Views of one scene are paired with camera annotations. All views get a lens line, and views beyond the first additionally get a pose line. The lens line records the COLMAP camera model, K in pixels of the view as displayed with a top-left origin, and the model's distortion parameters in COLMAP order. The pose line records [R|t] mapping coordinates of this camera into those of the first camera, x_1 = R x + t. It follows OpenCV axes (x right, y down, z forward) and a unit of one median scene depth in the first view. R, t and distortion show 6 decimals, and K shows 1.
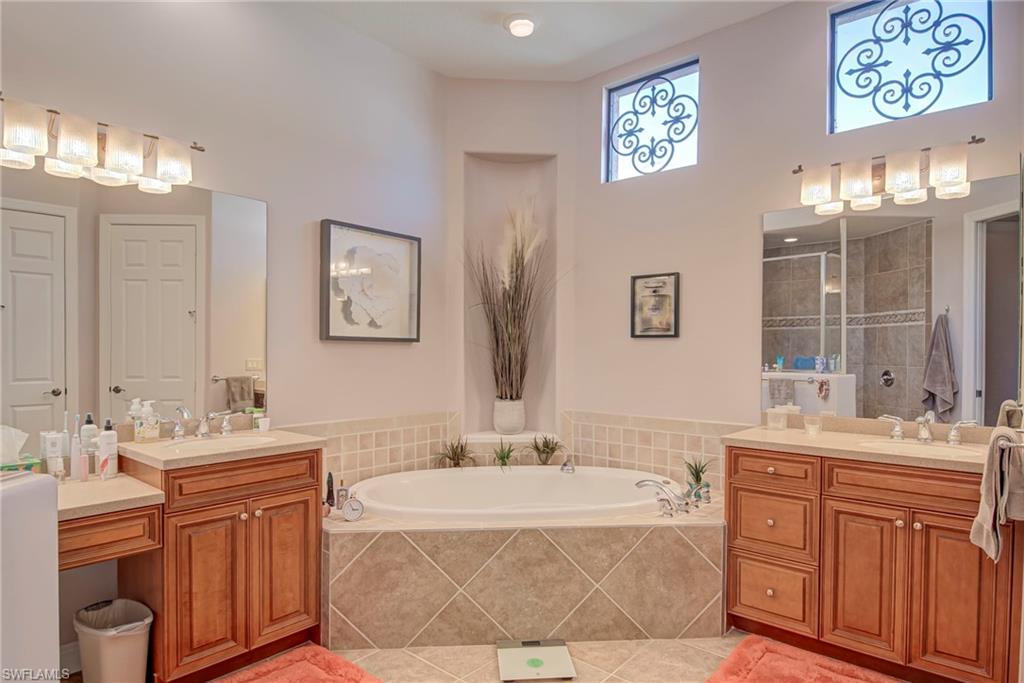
lens RADIAL K [[574.0, 0, 513.6], [0, 574.0, 356.9], [0, 0, 1]] dist [-0.000770, -0.000395]
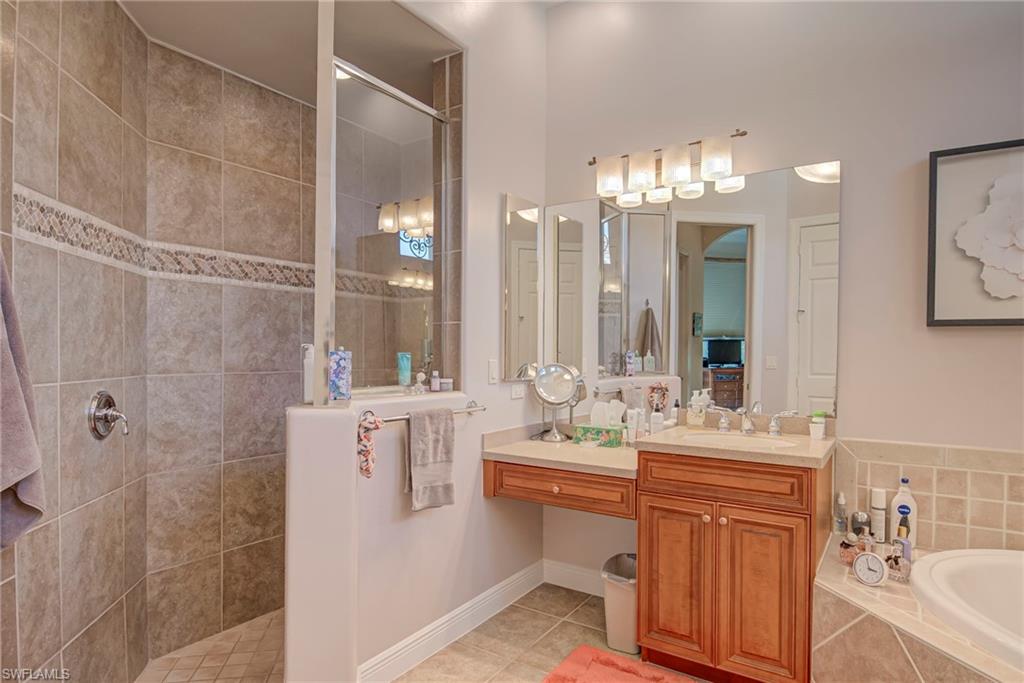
lens RADIAL K [[574.0, 0, 513.6], [0, 574.0, 356.9], [0, 0, 1]] dist [-0.000770, -0.000395]
pose [[0.127921, 0.006636, -0.991762, 0.384120], [-0.014620, 0.999882, 0.004804, 0.014289], [0.991677, 0.013885, 0.128003, 0.526227]]
